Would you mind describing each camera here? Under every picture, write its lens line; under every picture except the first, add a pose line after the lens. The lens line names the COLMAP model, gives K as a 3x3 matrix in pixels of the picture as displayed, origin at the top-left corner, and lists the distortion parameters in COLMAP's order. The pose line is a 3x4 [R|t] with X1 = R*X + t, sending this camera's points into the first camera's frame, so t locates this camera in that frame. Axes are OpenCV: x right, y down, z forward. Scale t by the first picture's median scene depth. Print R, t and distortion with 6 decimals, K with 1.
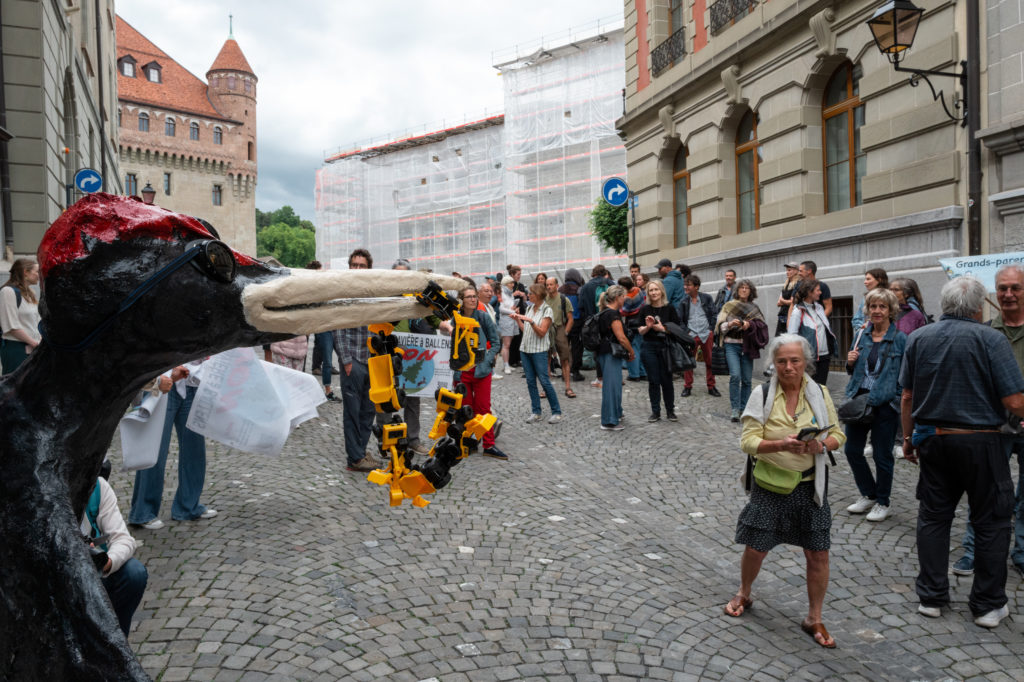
lens RADIAL K [[789.5, 0, 493.5], [0, 789.5, 323.6], [0, 0, 1]] dist [-0.015757, 0.033585]
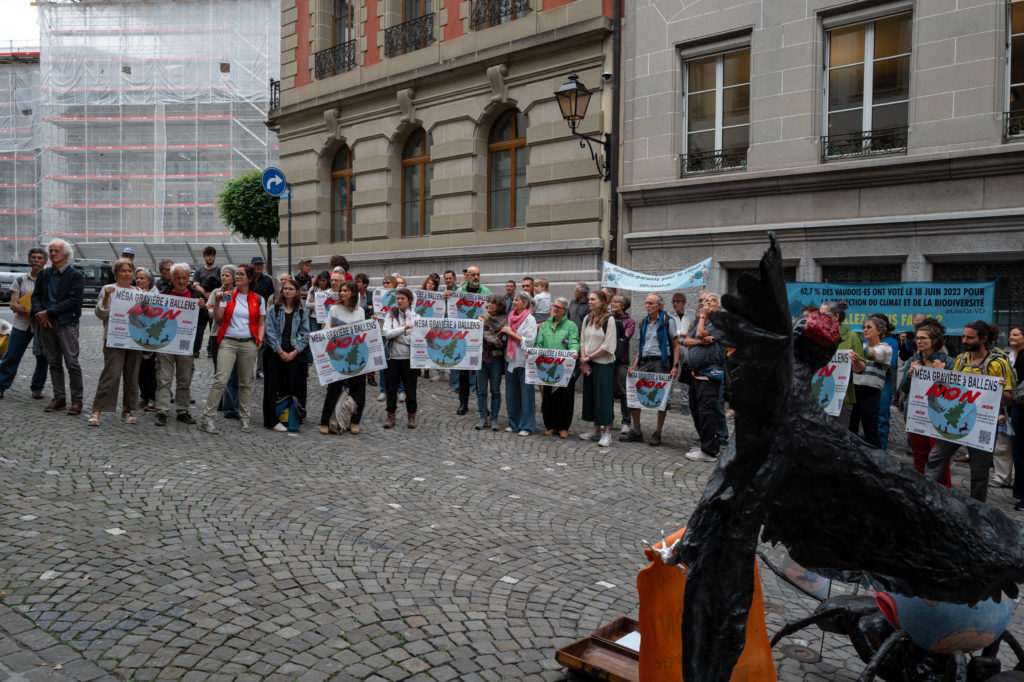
lens RADIAL K [[789.5, 0, 517.5], [0, 789.5, 336.5], [0, 0, 1]] dist [-0.015757, 0.033585]
pose [[0.828425, 0.014197, 0.559920, -0.221755], [-0.035438, 0.999004, 0.027102, -0.007764], [-0.558978, -0.042294, 0.828103, -0.049245]]
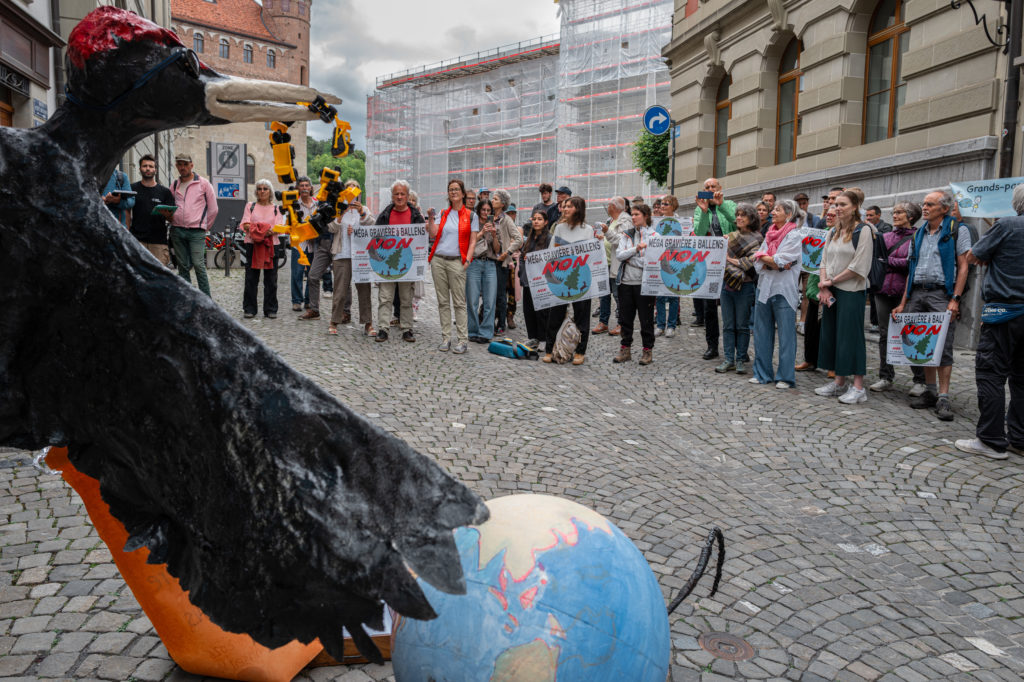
lens RADIAL K [[789.5, 0, 493.4], [0, 789.5, 329.3], [0, 0, 1]] dist [-0.015757, 0.033585]
pose [[0.997352, 0.043168, -0.058534, 0.027694], [-0.037888, 0.995356, 0.088496, 0.020514], [0.062082, -0.086044, 0.994355, -0.031172]]
